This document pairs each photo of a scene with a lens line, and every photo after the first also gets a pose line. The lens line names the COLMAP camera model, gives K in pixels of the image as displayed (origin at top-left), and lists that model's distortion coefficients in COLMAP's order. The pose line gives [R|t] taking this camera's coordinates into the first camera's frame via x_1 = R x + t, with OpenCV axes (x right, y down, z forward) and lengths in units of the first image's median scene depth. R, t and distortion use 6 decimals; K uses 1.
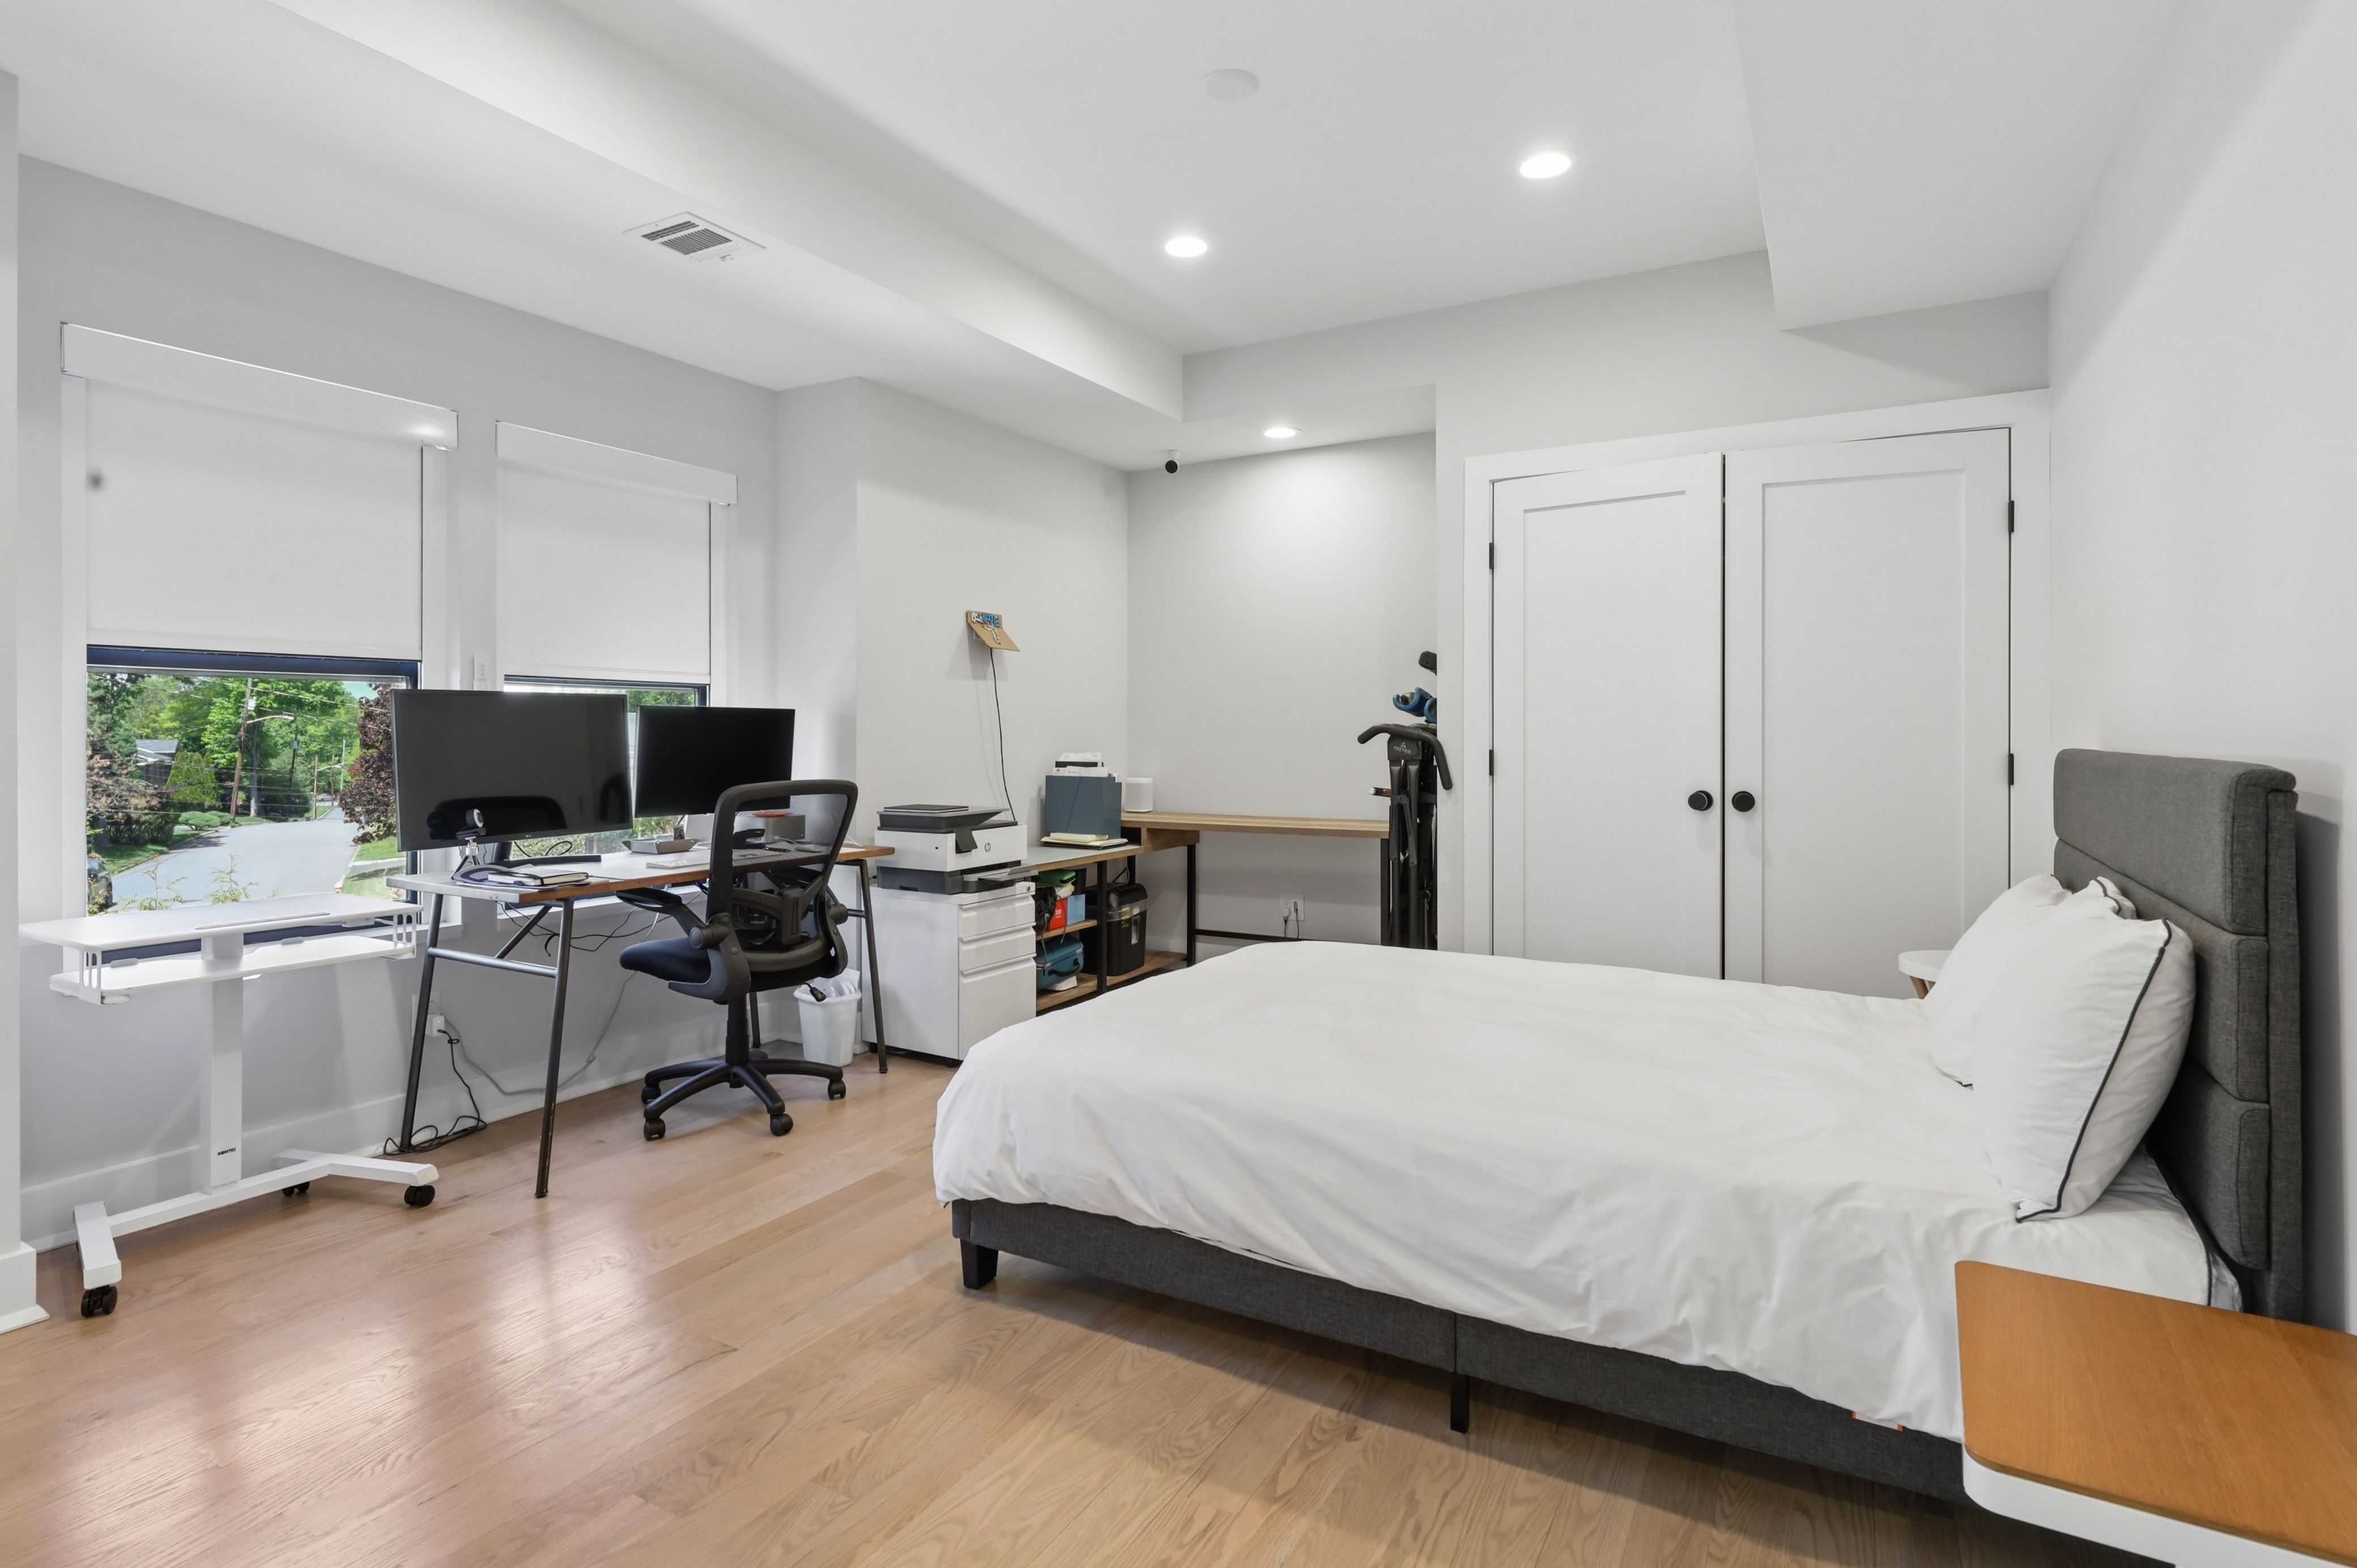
lens RADIAL K [[1166.5, 0, 1178.2], [0, 1166.5, 804.7], [0, 0, 1]] dist [-0.000634, -0.000059]
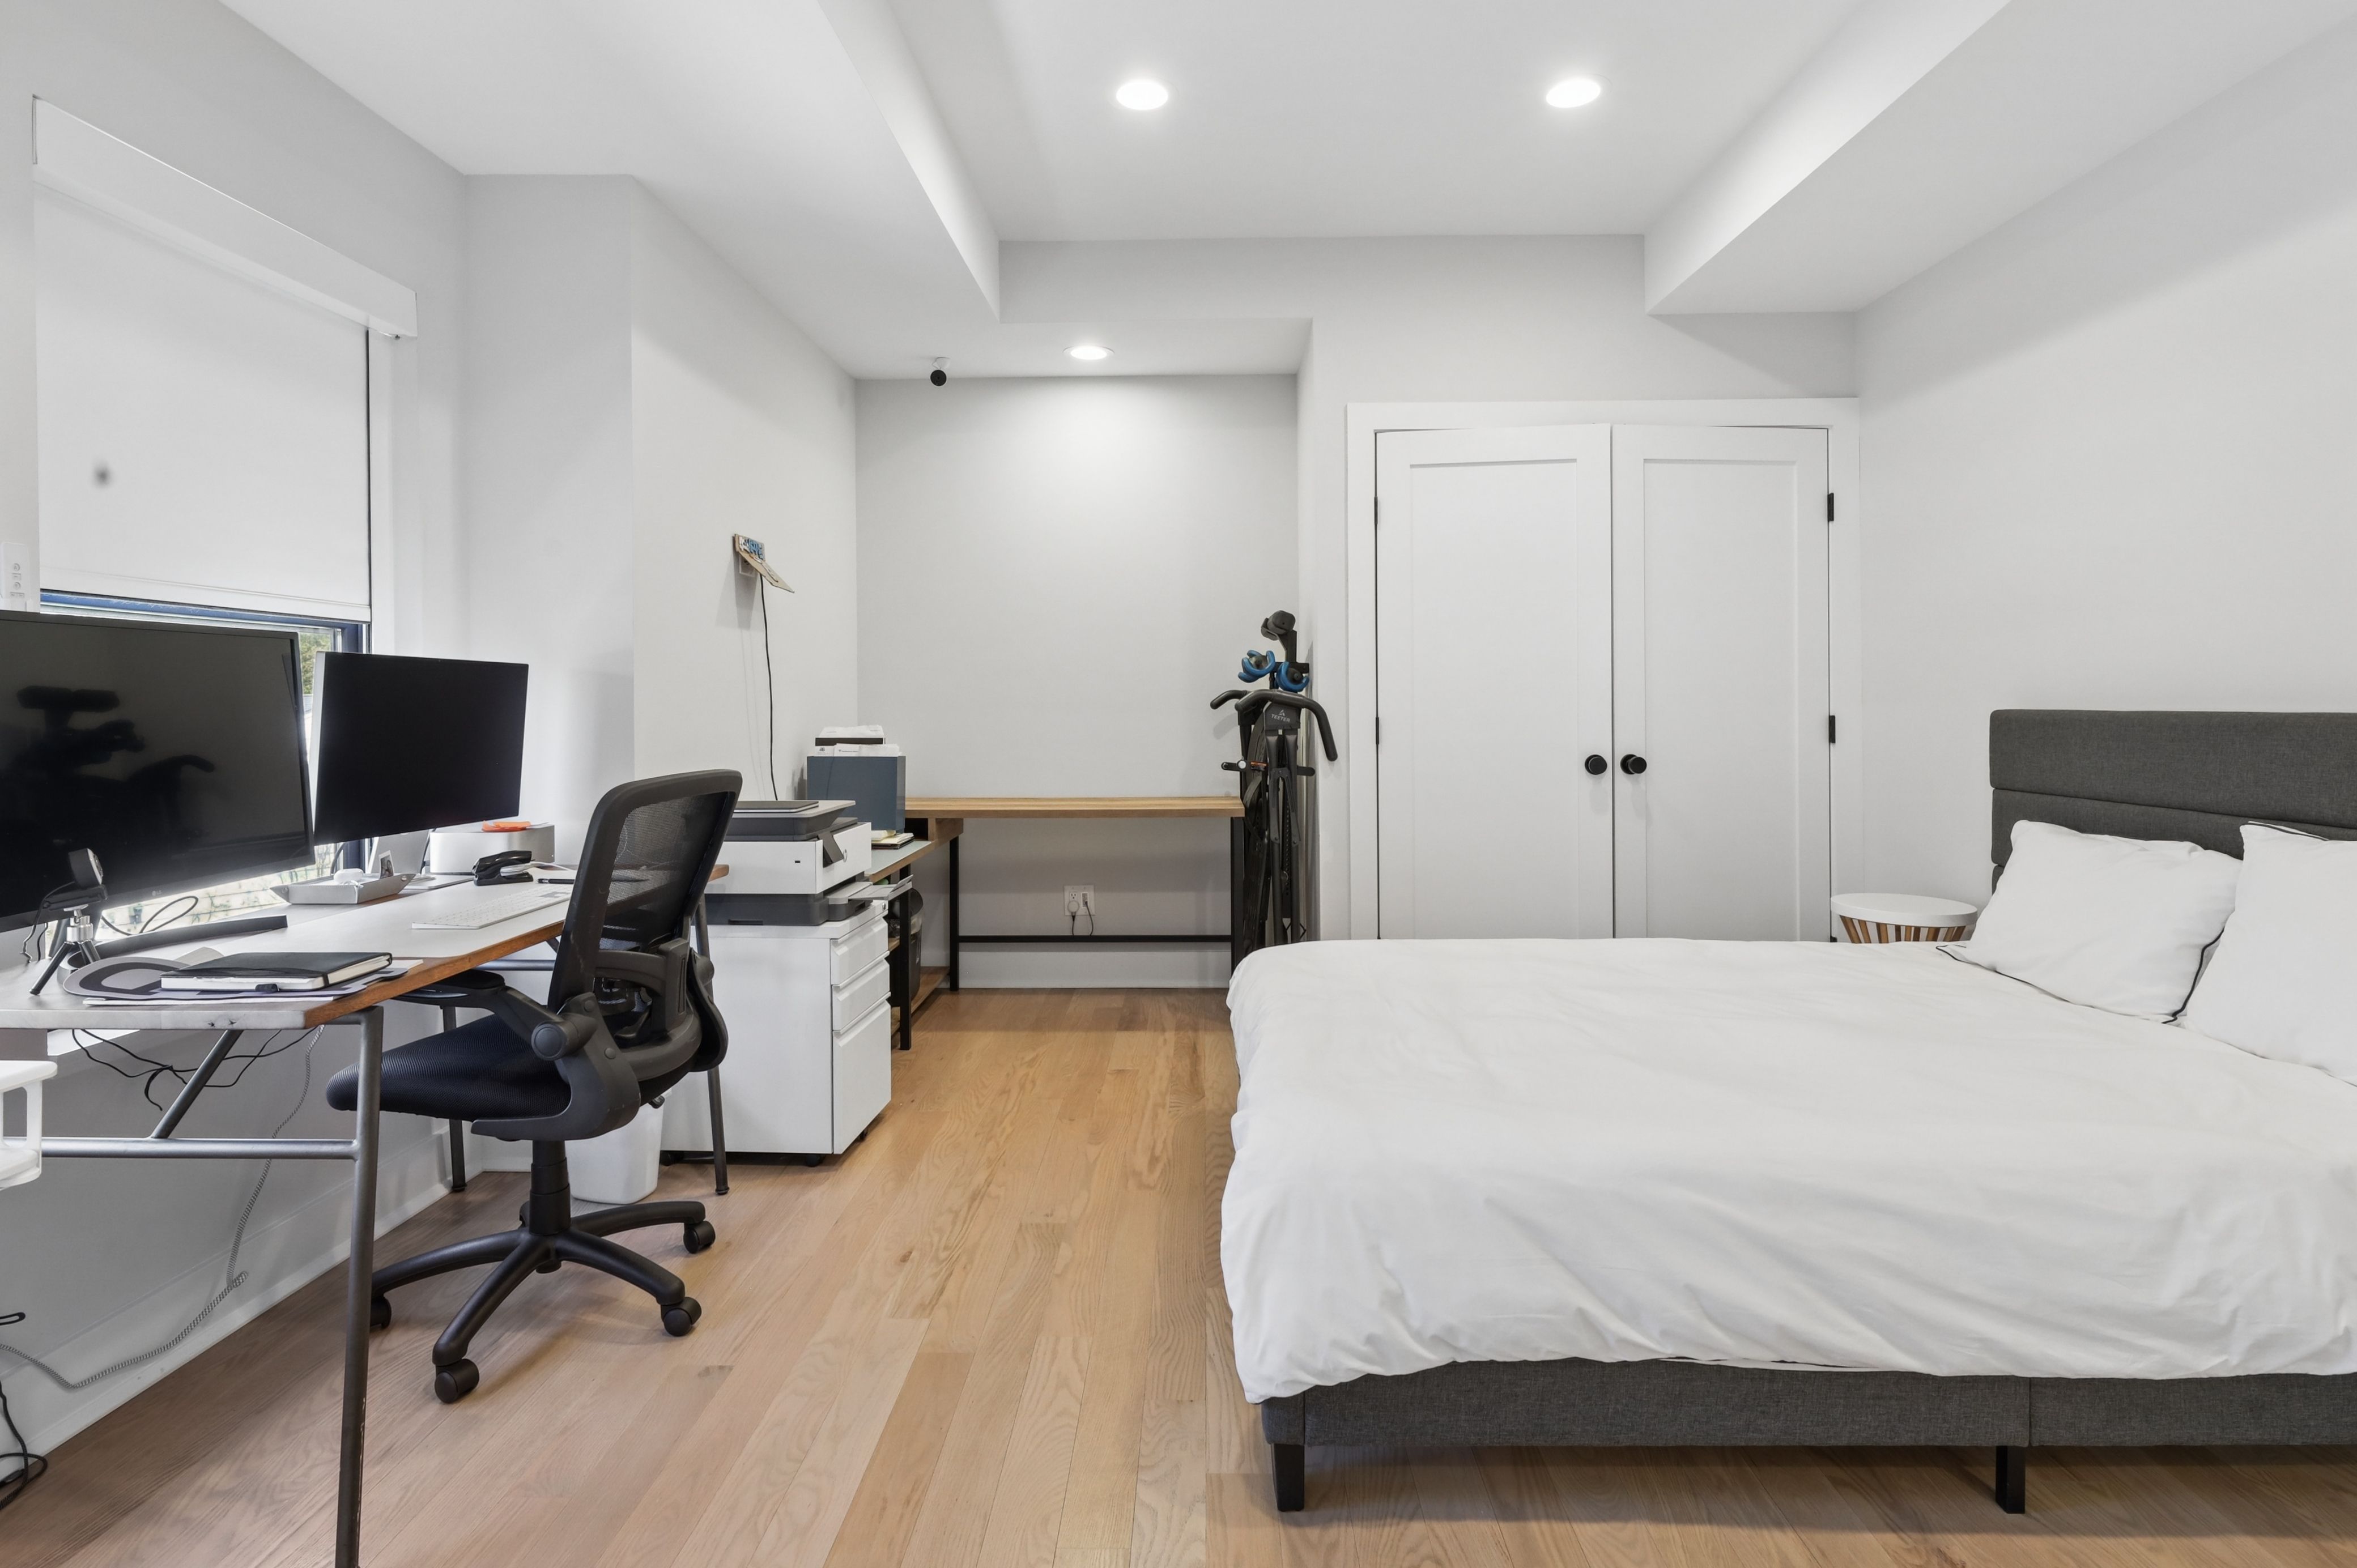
lens RADIAL K [[1163.3, 0, 1176.4], [0, 1163.3, 768.0], [0, 0, 1]] dist [0.000736, -0.000604]
pose [[0.878742, -0.029066, 0.476412, -0.374335], [0.032963, 0.999457, 0.000176, -0.013471], [-0.476158, 0.015549, 0.879222, 0.294441]]
